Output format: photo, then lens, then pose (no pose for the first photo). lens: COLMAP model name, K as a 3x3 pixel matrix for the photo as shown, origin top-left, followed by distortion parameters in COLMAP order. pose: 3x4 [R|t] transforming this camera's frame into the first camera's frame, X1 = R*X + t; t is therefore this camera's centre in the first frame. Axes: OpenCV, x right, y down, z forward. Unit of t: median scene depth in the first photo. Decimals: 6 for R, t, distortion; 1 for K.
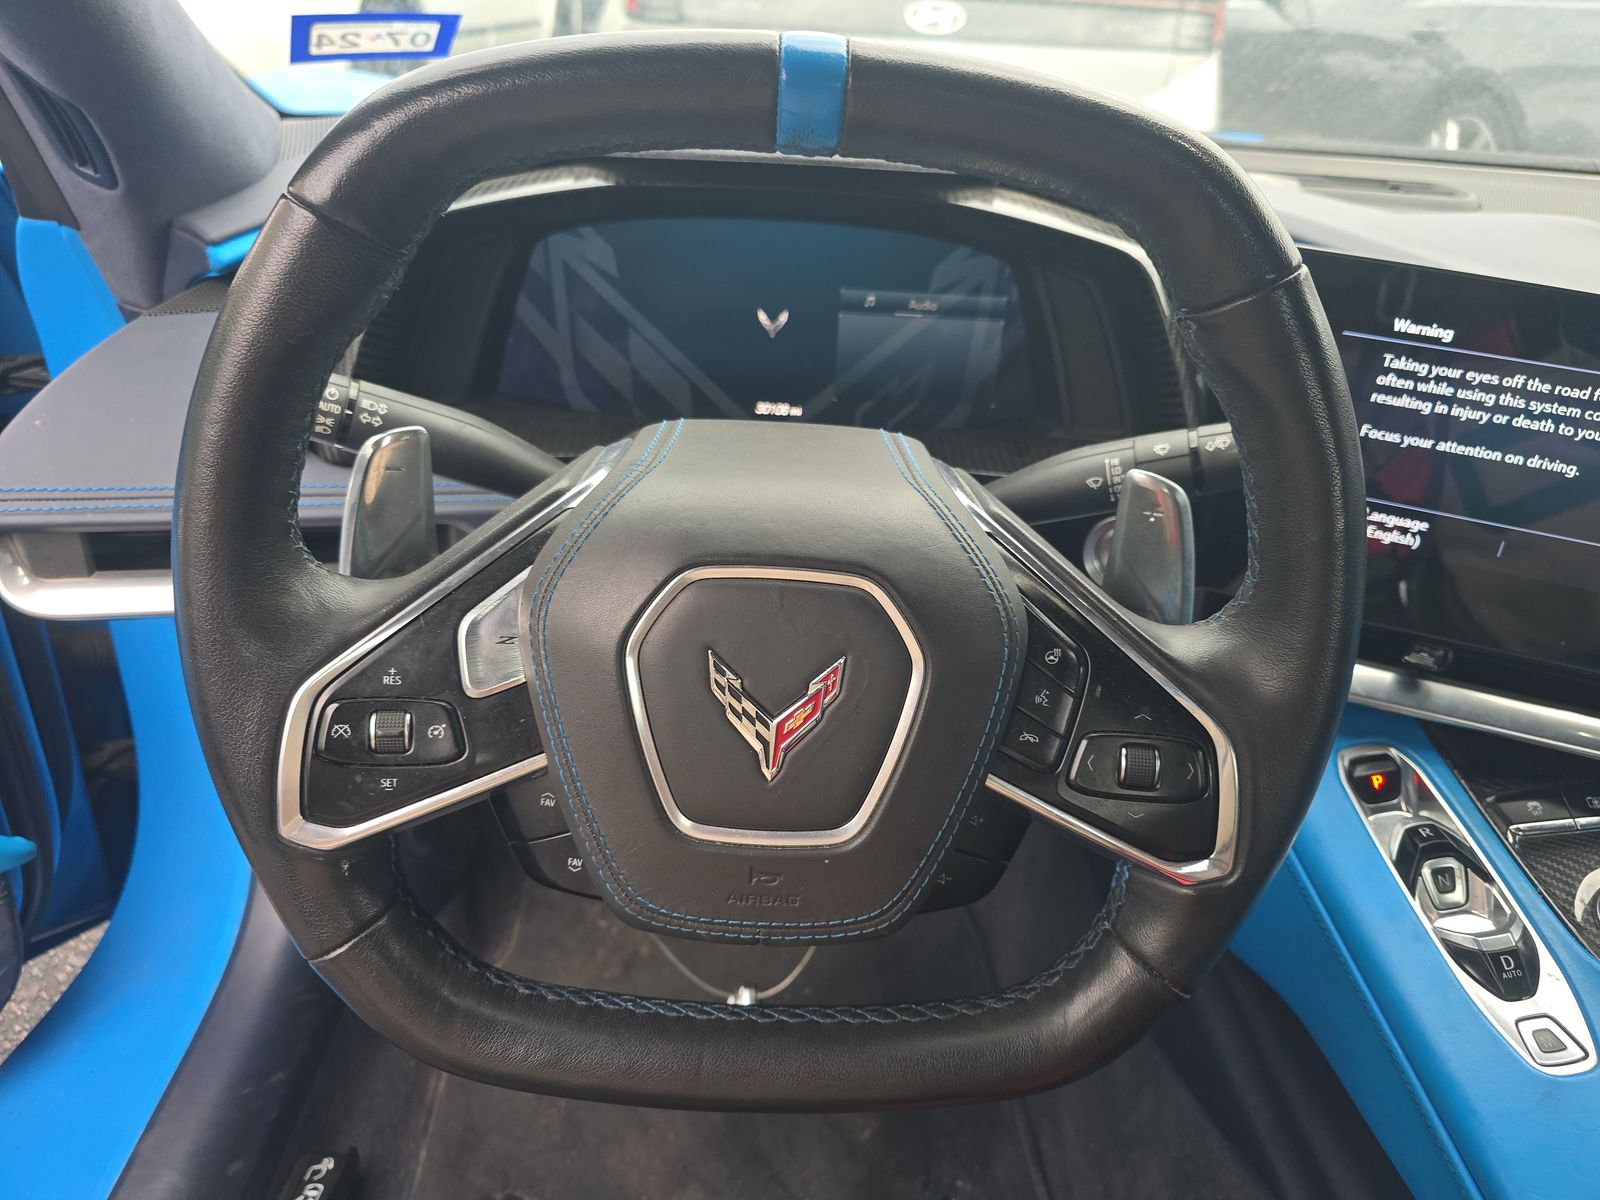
lens RADIAL K [[1084.6, 0, 795.3], [0, 1084.6, 597.2], [0, 0, 1]] dist [0.020362, -0.019990]
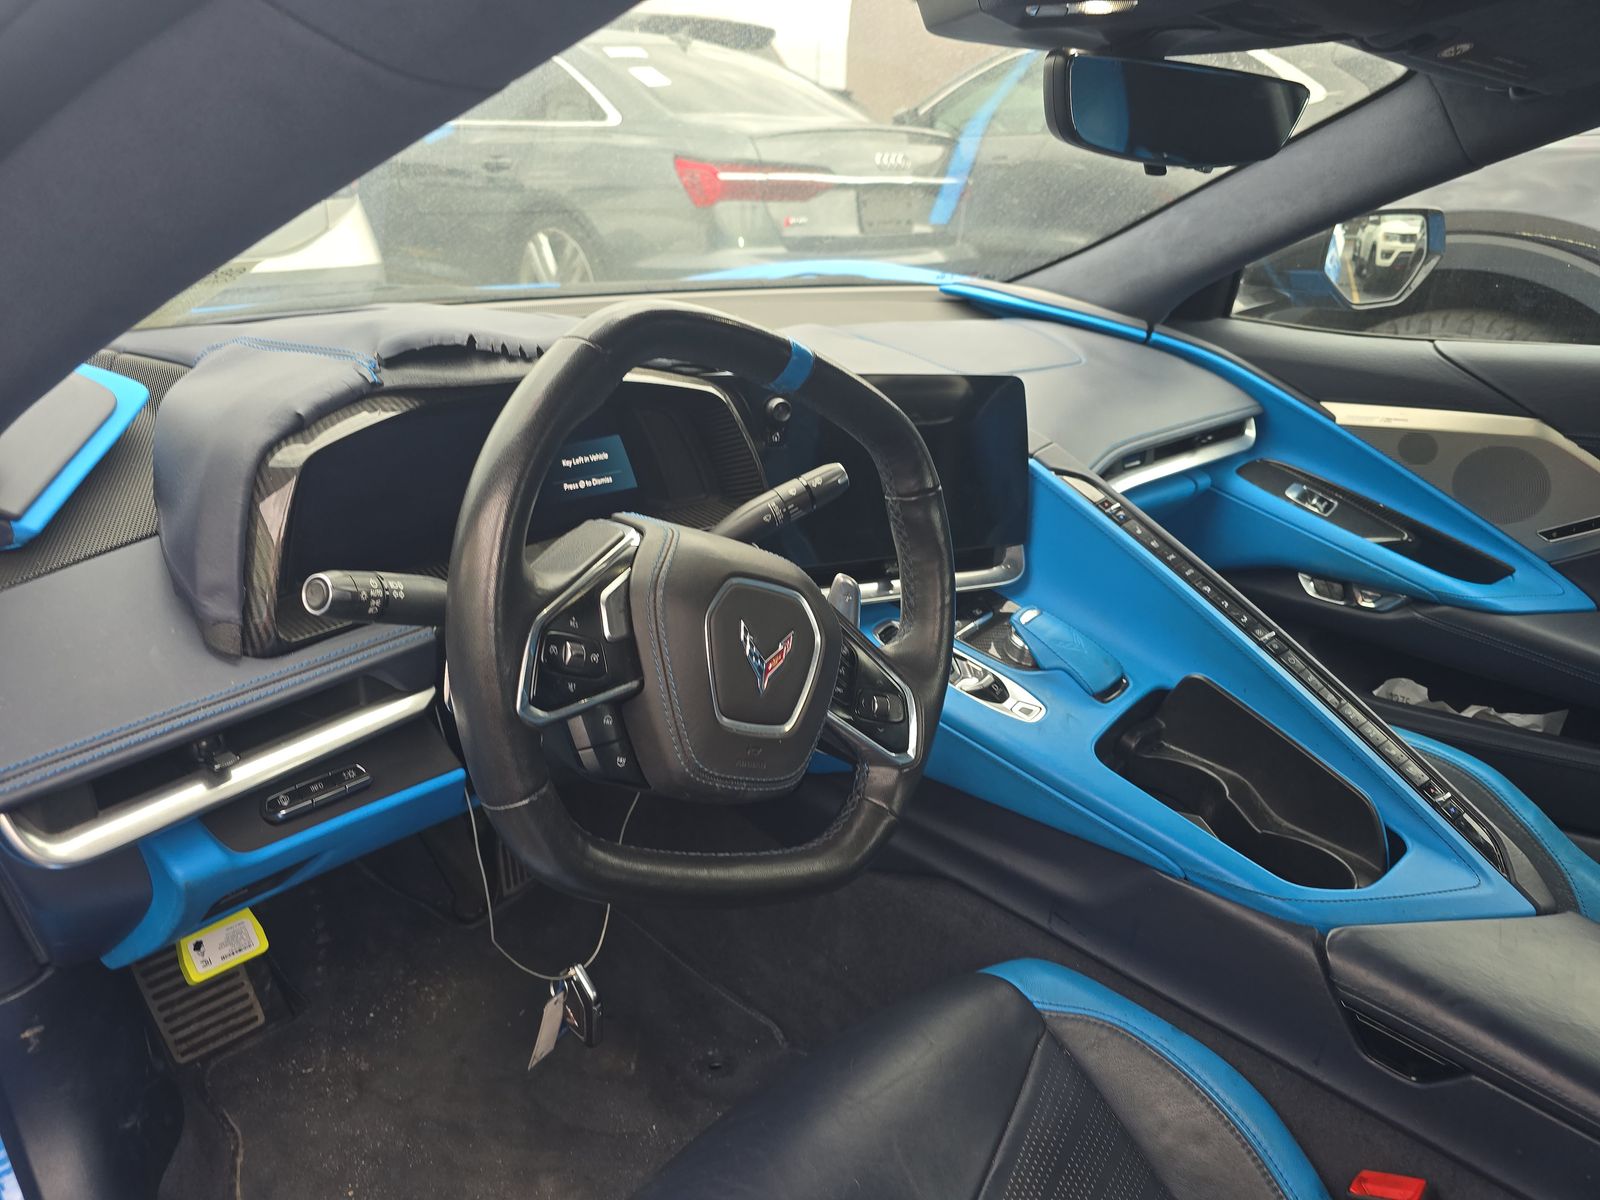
lens RADIAL K [[1084.6, 0, 794.5], [0, 1084.6, 593.7], [0, 0, 1]] dist [0.020362, -0.019990]
pose [[0.711378, -0.282392, 0.643580, -0.676642], [0.336795, 0.940707, 0.040492, -0.034816], [-0.616855, 0.187949, 0.764307, -0.286067]]
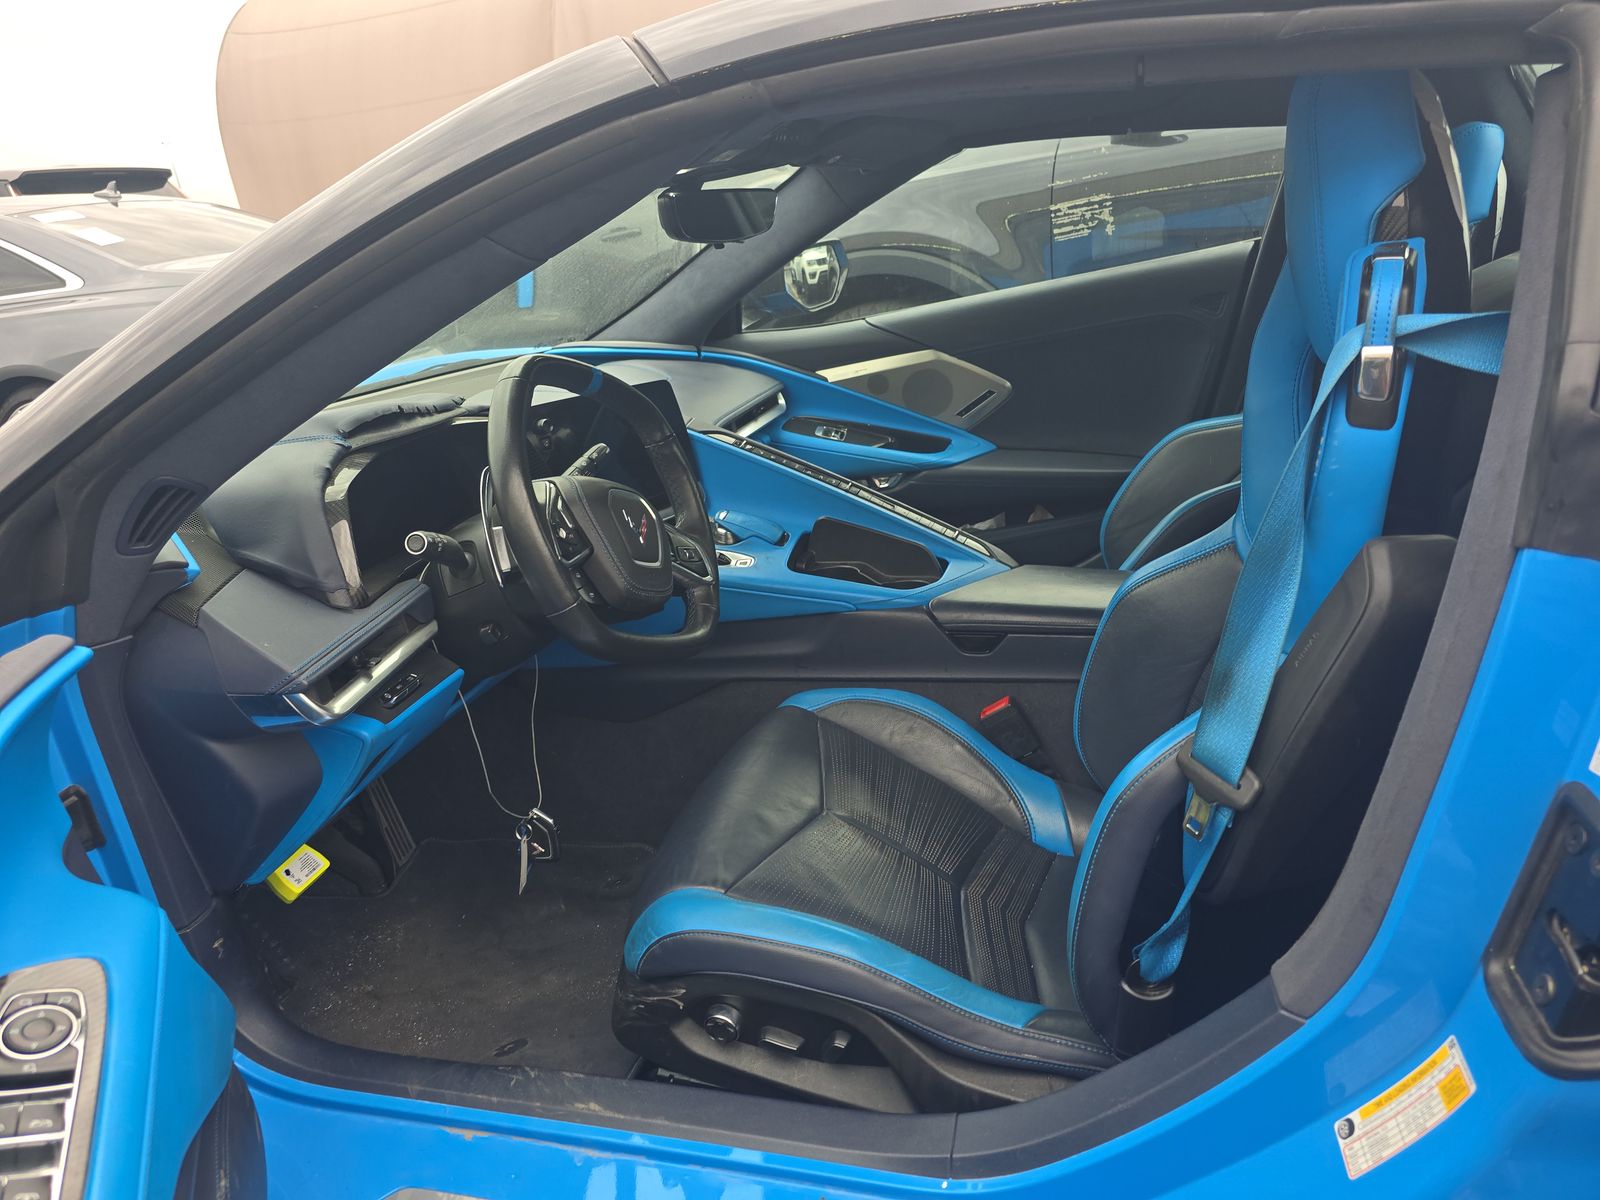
lens RADIAL K [[1066.0, 0, 806.6], [0, 1066.0, 593.5], [0, 0, 1]] dist [0.033146, -0.003982]
pose [[0.269132, -0.397800, 0.877110, -1.732541], [0.579842, 0.794088, 0.182228, -0.023788], [-0.768993, 0.459542, 0.444376, -0.499100]]
